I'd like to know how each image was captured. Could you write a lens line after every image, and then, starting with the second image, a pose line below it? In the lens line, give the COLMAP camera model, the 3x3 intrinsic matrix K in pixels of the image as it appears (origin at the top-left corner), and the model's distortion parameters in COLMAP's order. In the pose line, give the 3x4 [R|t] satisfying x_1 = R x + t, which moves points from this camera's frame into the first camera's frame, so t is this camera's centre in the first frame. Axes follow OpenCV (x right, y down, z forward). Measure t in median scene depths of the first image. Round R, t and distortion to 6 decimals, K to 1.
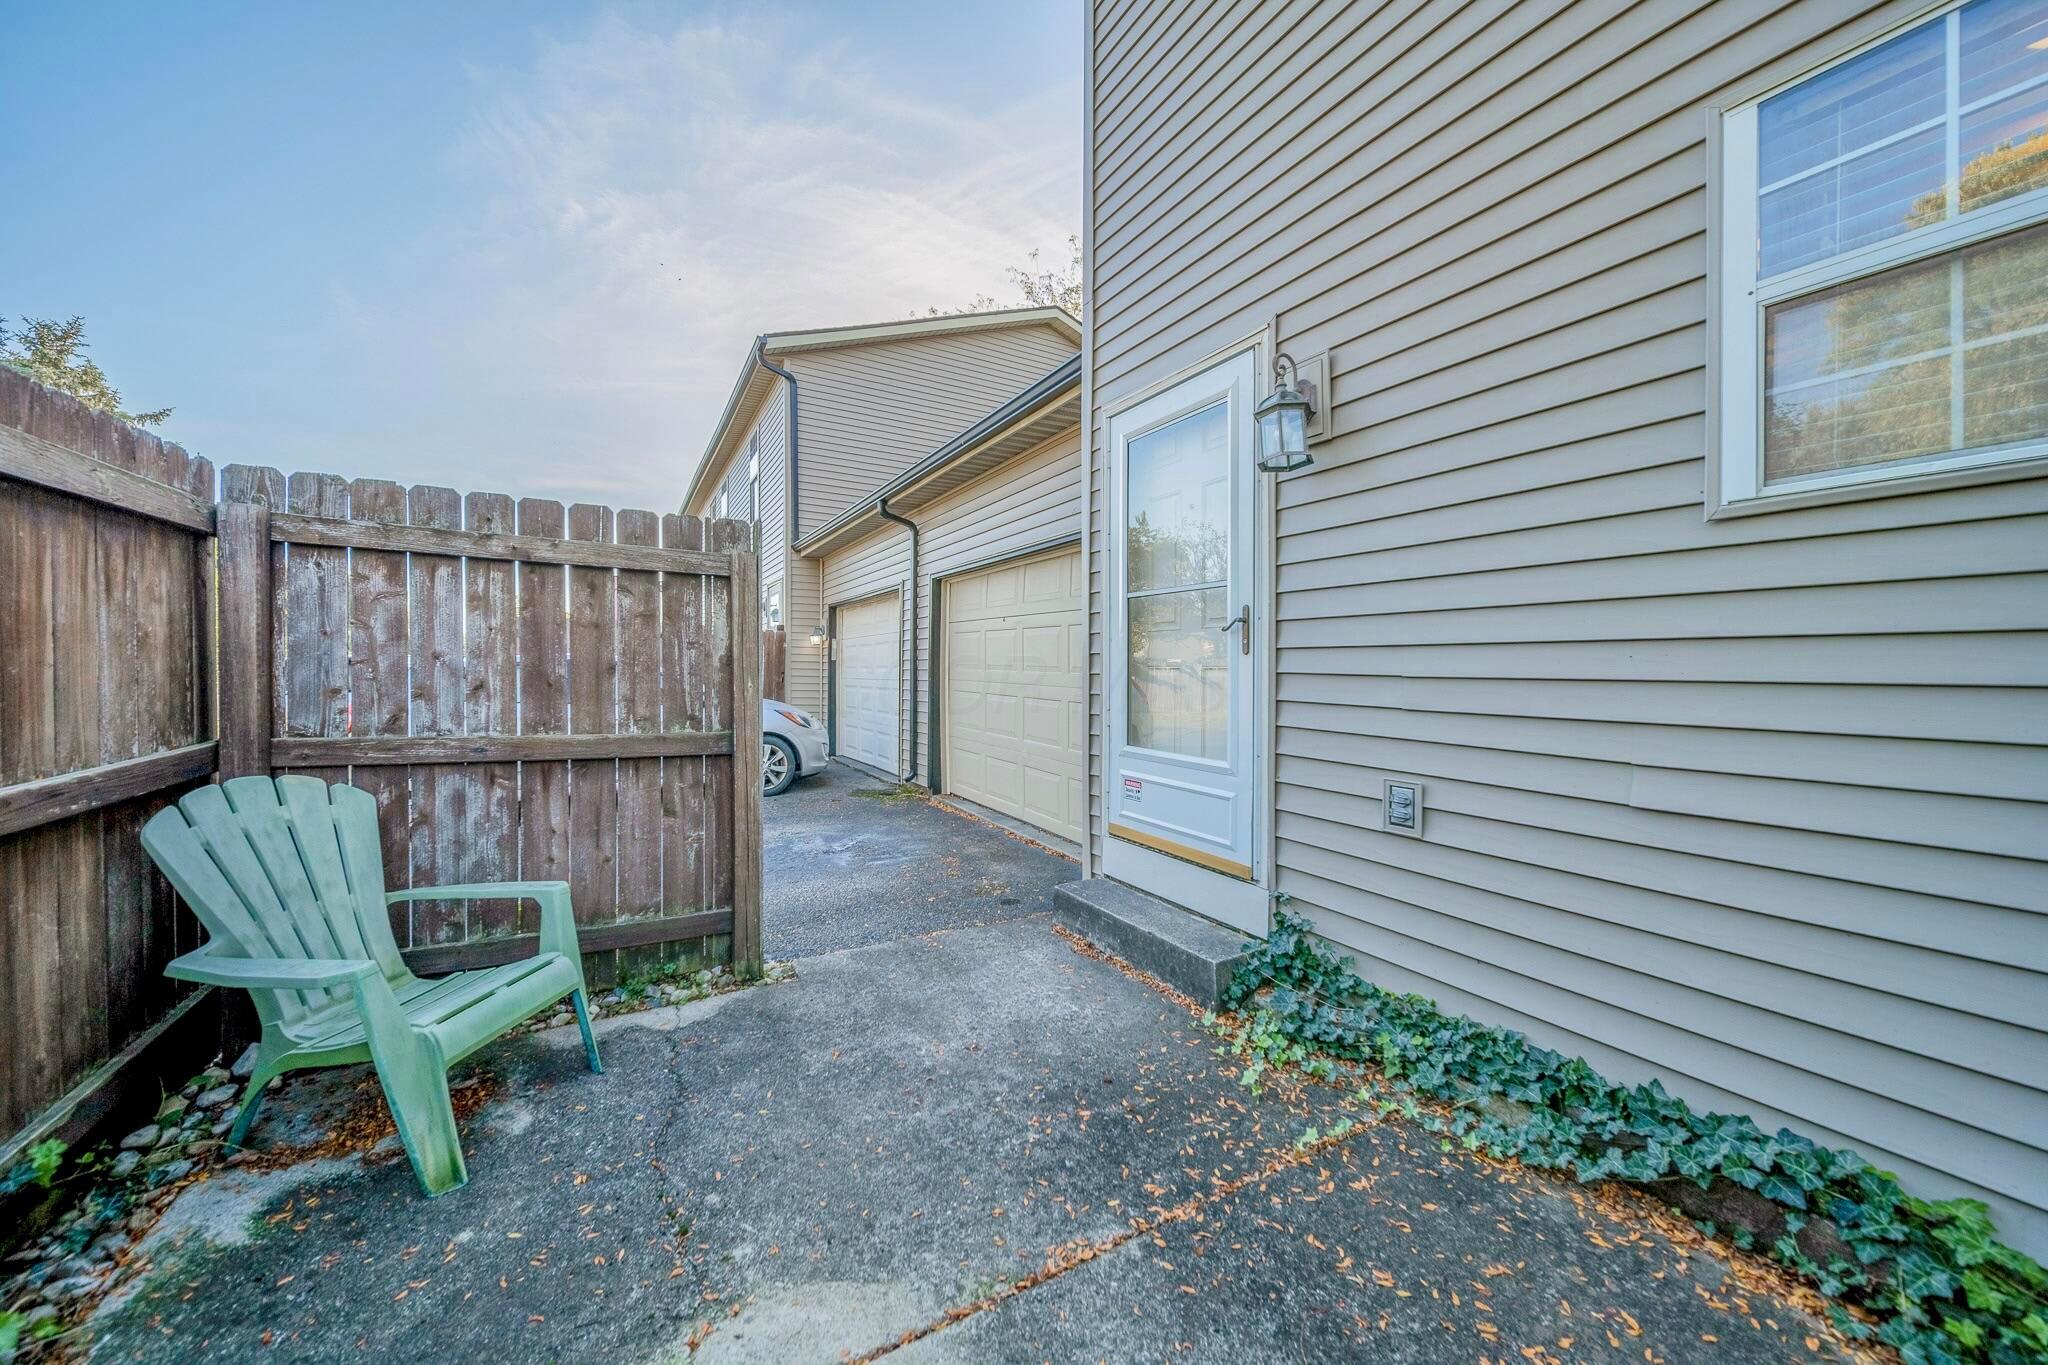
lens RADIAL K [[711.9, 0, 1020.9], [0, 711.9, 673.4], [0, 0, 1]] dist [-0.000511, -0.001416]
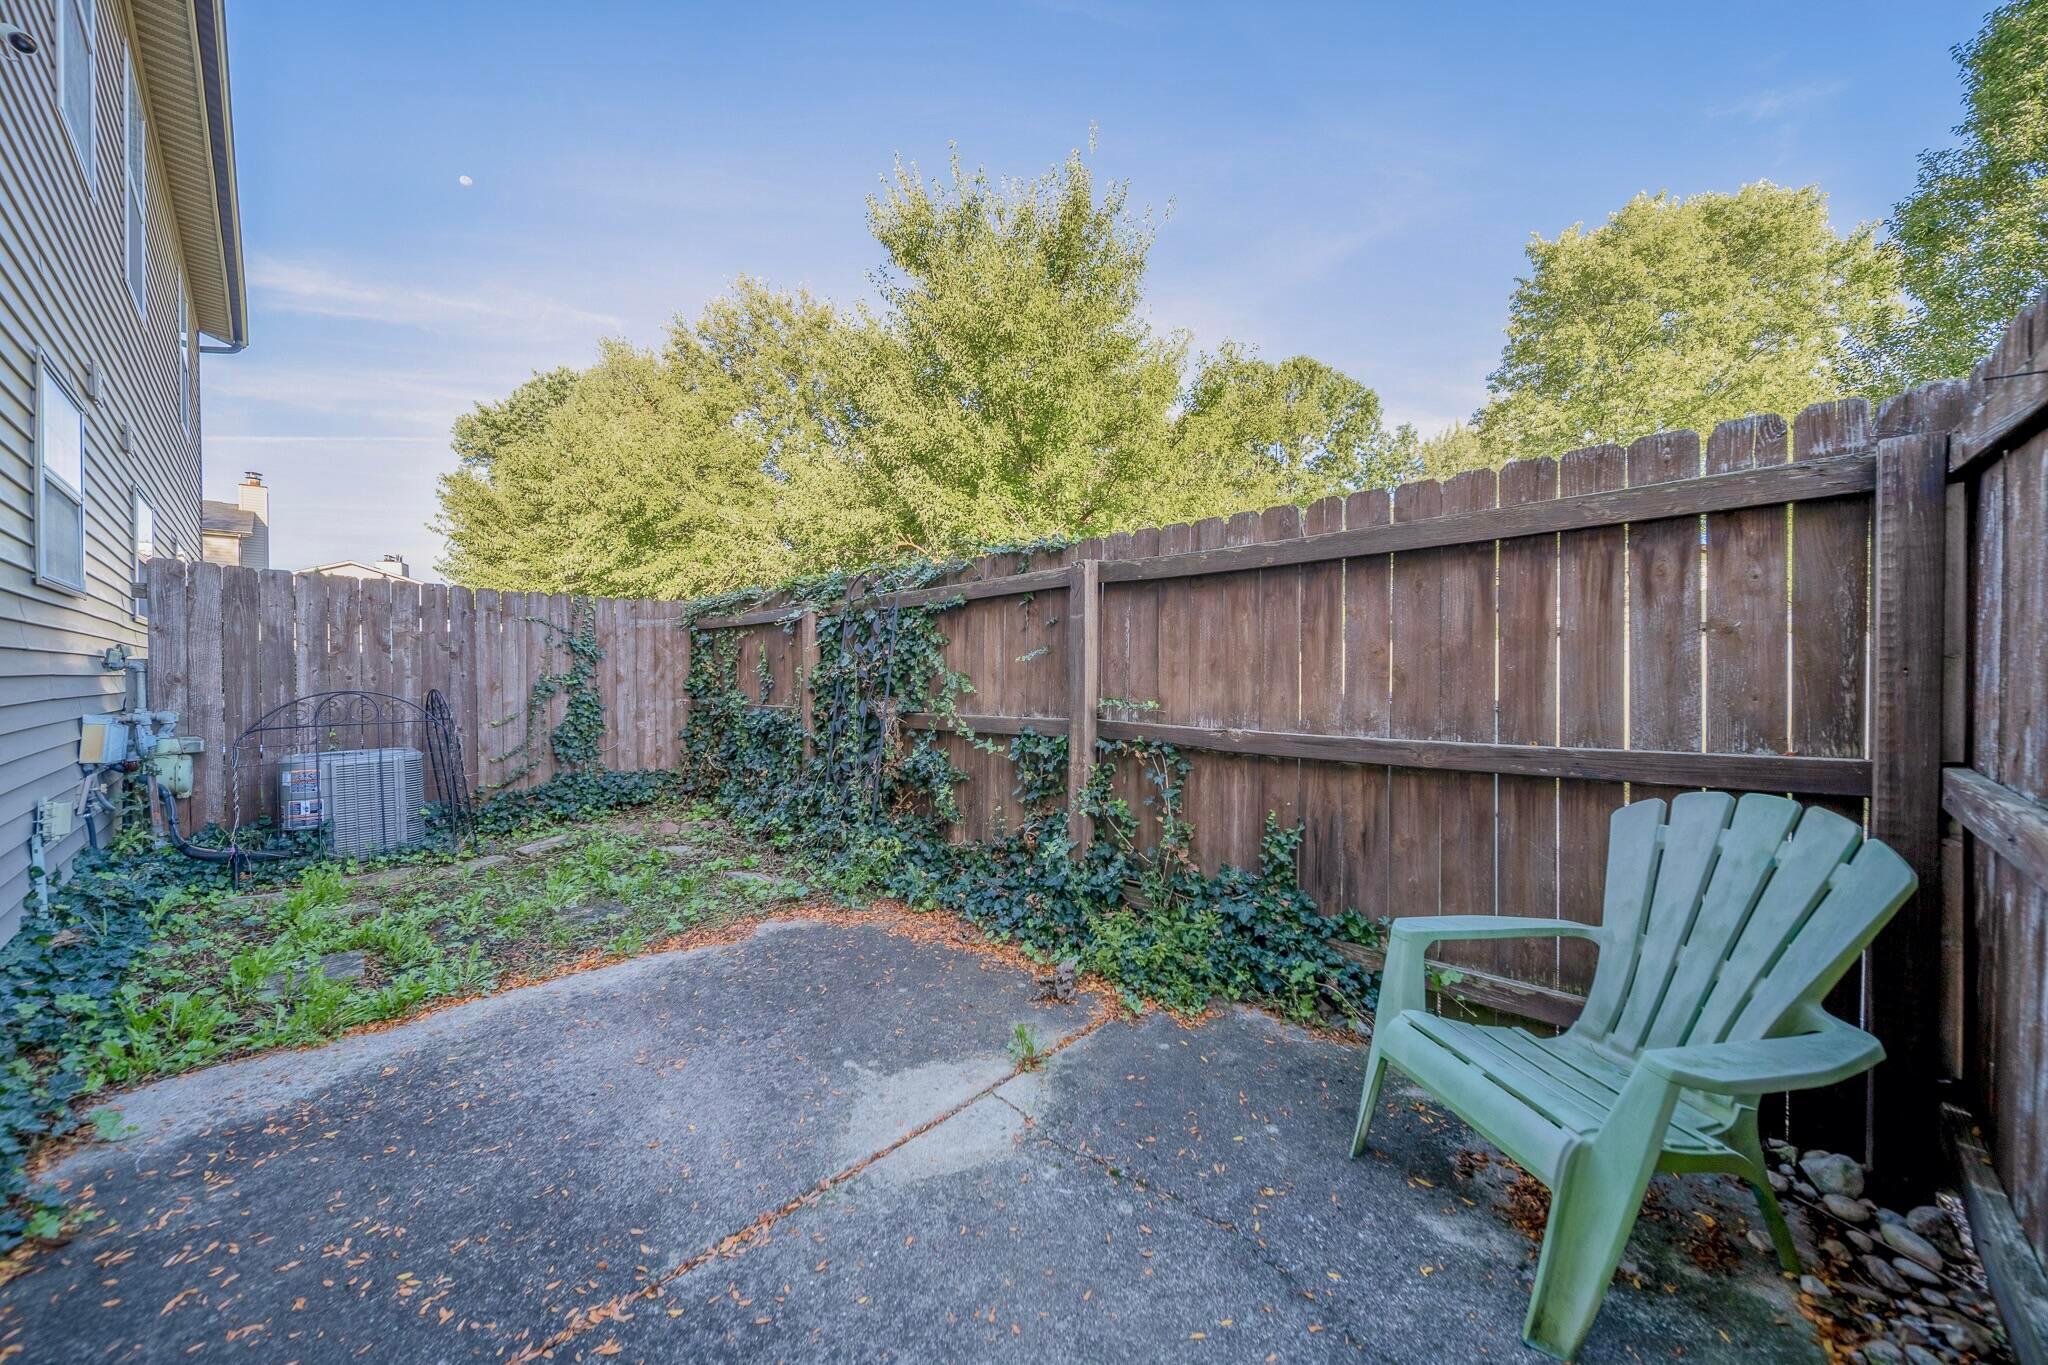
lens RADIAL K [[711.9, 0, 1025.3], [0, 711.9, 677.5], [0, 0, 1]] dist [-0.000511, -0.001416]
pose [[-0.961202, 0.004316, -0.275813, -0.038724], [-0.000284, 0.999862, 0.016637, -0.005800], [0.275847, 0.016070, -0.961067, 2.032301]]
